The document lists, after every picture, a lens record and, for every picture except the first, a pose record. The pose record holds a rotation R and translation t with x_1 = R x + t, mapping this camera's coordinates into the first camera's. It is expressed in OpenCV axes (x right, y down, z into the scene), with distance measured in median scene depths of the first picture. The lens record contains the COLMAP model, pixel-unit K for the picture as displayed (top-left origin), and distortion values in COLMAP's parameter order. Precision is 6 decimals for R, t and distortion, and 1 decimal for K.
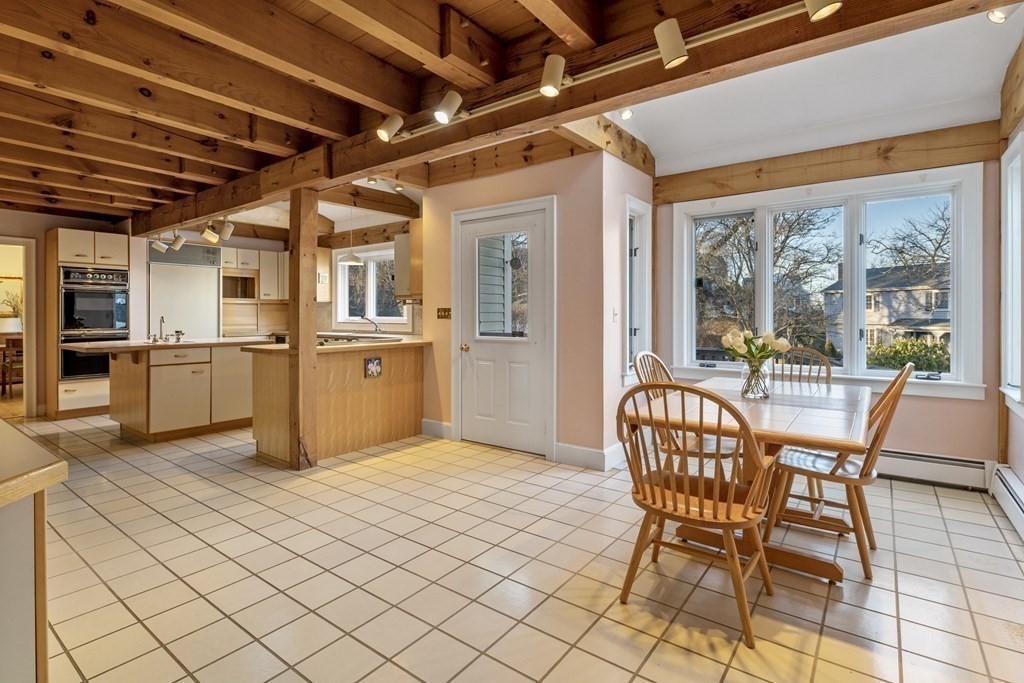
lens RADIAL K [[502.2, 0, 511.7], [0, 502.2, 319.2], [0, 0, 1]] dist [0.001772, 0.000356]
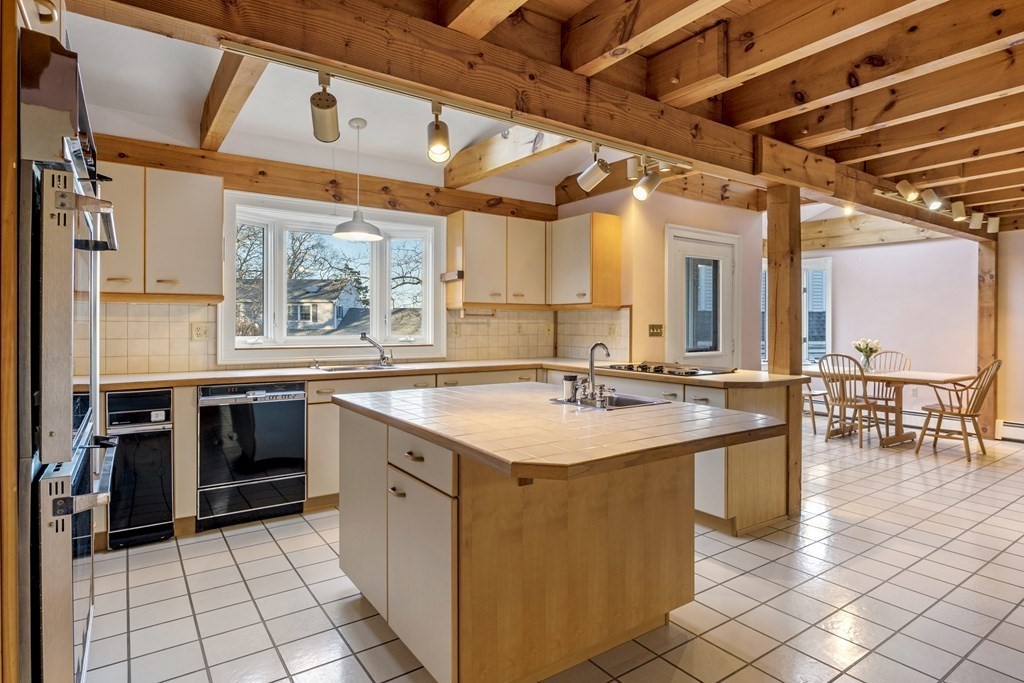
lens RADIAL K [[545.2, 0, 510.1], [0, 545.2, 325.2], [0, 0, 1]] dist [0.005888, 0.000932]
pose [[0.314367, 0.000945, 0.949301, -1.160638], [0.003936, 0.999990, -0.002299, -0.020101], [-0.949294, 0.004460, 0.314360, 0.938382]]
